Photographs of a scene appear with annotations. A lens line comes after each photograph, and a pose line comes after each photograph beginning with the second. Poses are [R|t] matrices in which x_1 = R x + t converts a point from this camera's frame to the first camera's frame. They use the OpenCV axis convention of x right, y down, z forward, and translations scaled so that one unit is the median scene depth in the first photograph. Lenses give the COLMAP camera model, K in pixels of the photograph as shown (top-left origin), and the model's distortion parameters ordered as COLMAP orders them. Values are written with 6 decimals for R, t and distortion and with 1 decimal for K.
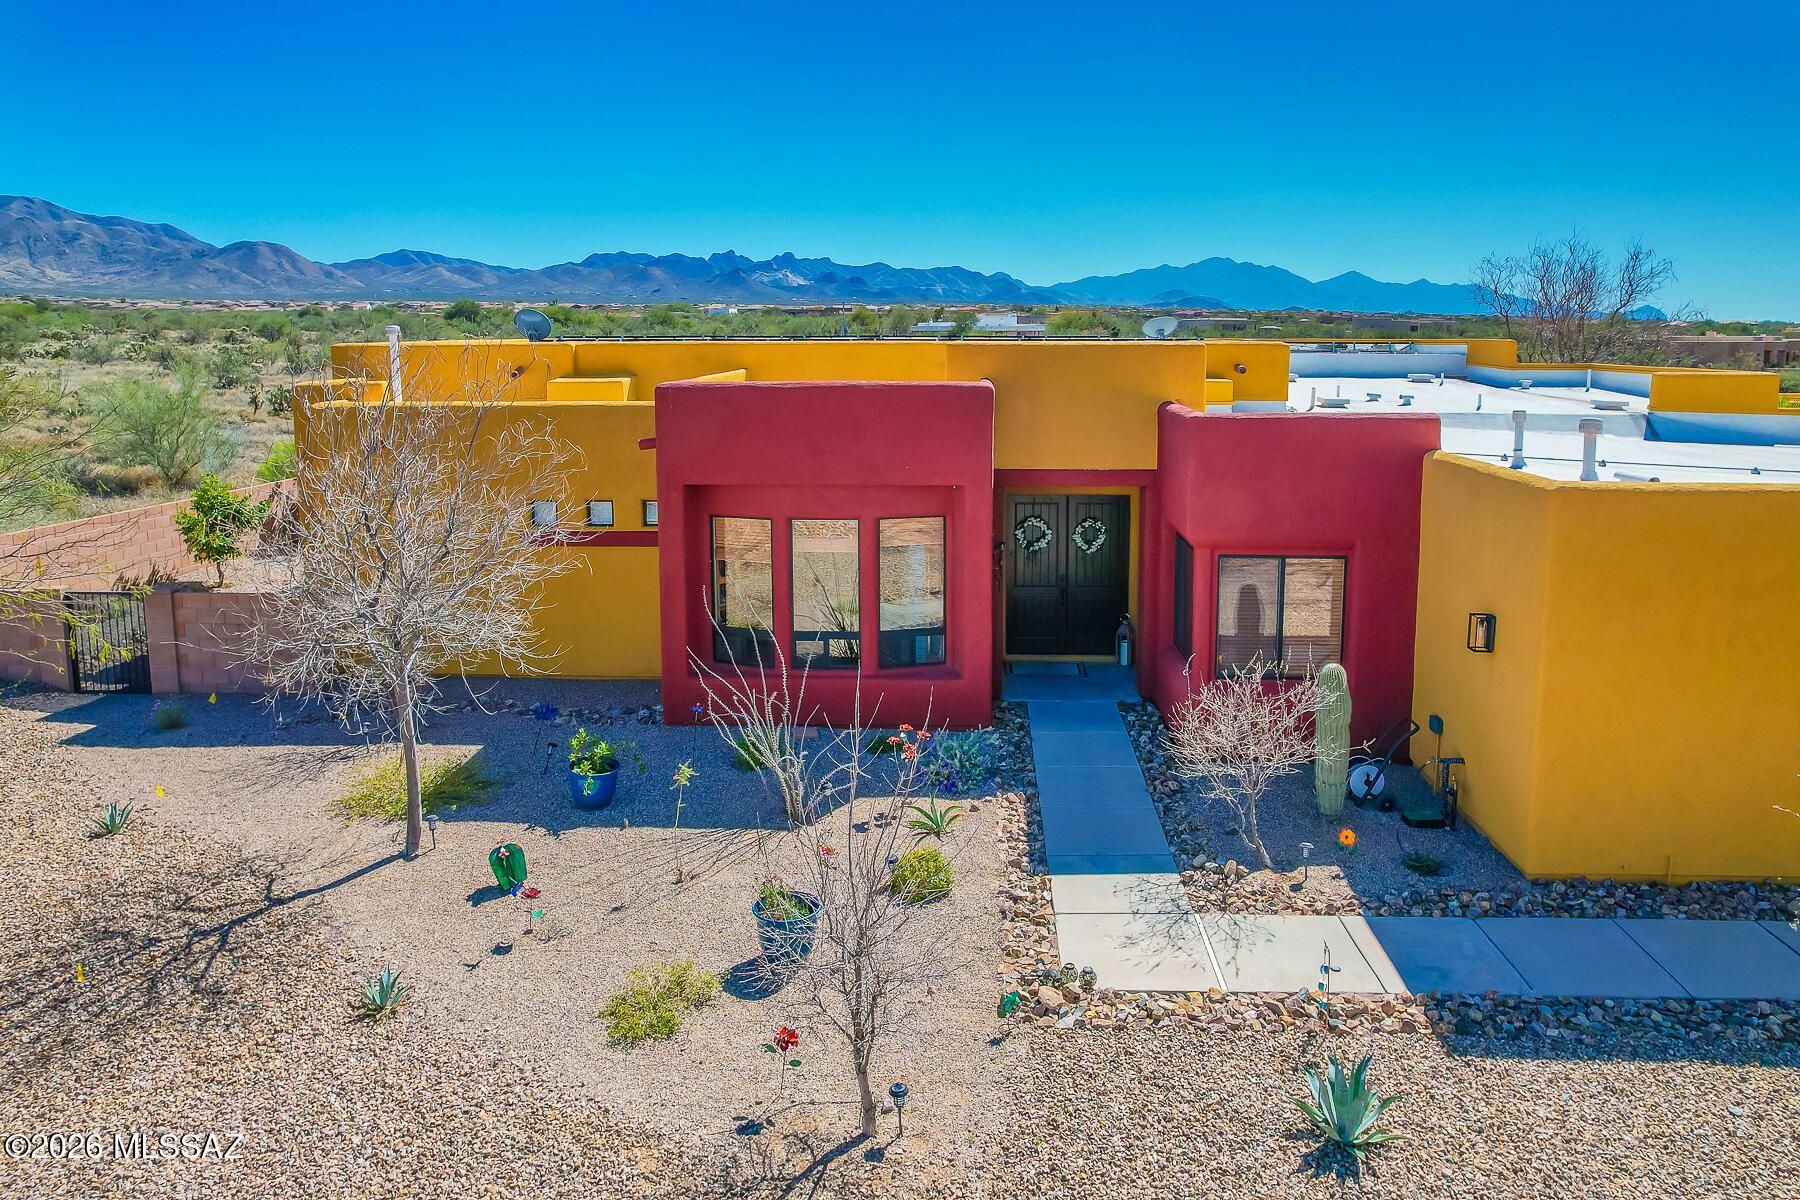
lens RADIAL K [[1189.0, 0, 899.2], [0, 1189.0, 522.9], [0, 0, 1]] dist [-0.051356, 0.055345]
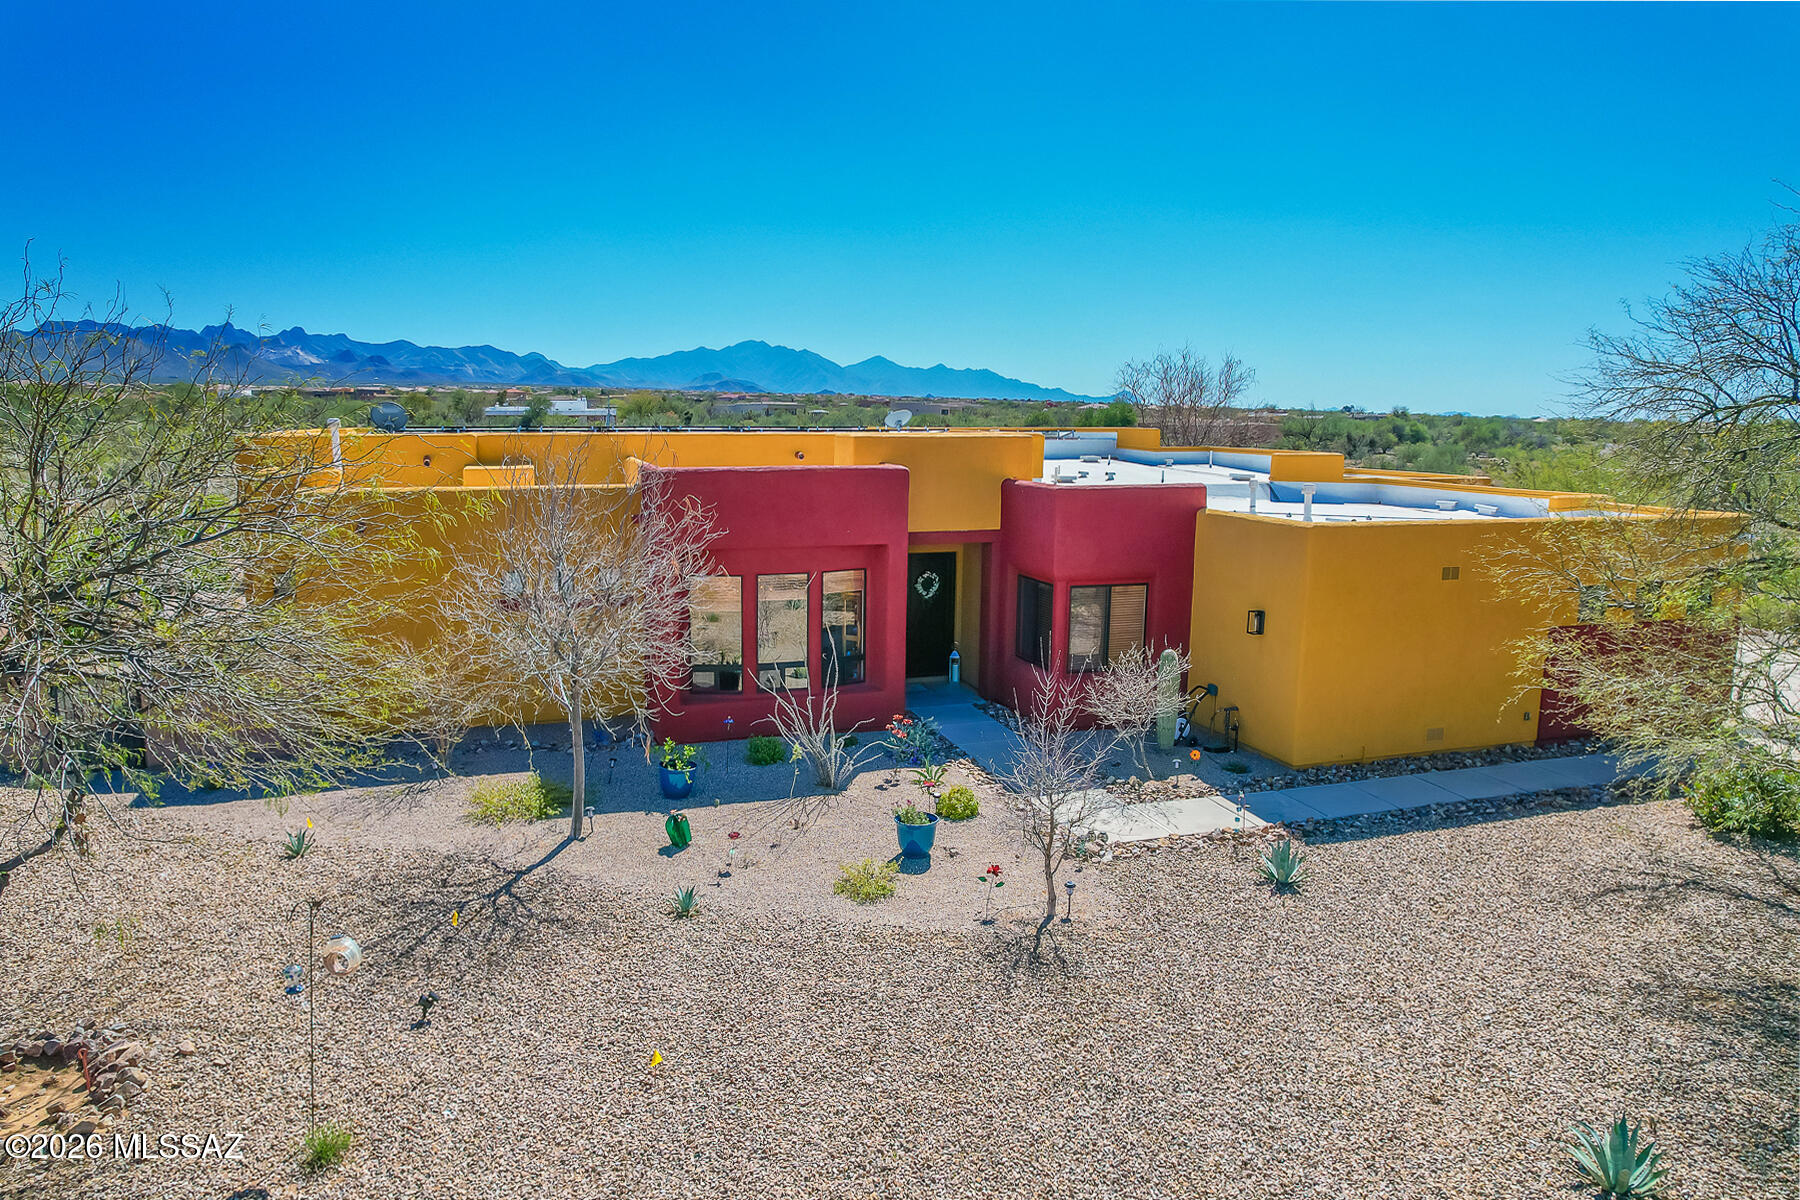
lens RADIAL K [[1125.6, 0, 896.7], [0, 1125.6, 723.1], [0, 0, 1]] dist [-0.003357, -0.000850]
pose [[0.940037, -0.085527, 0.330176, -0.437560], [0.050286, 0.992224, 0.113853, 0.028991], [-0.337346, -0.090423, 0.937028, -0.244445]]
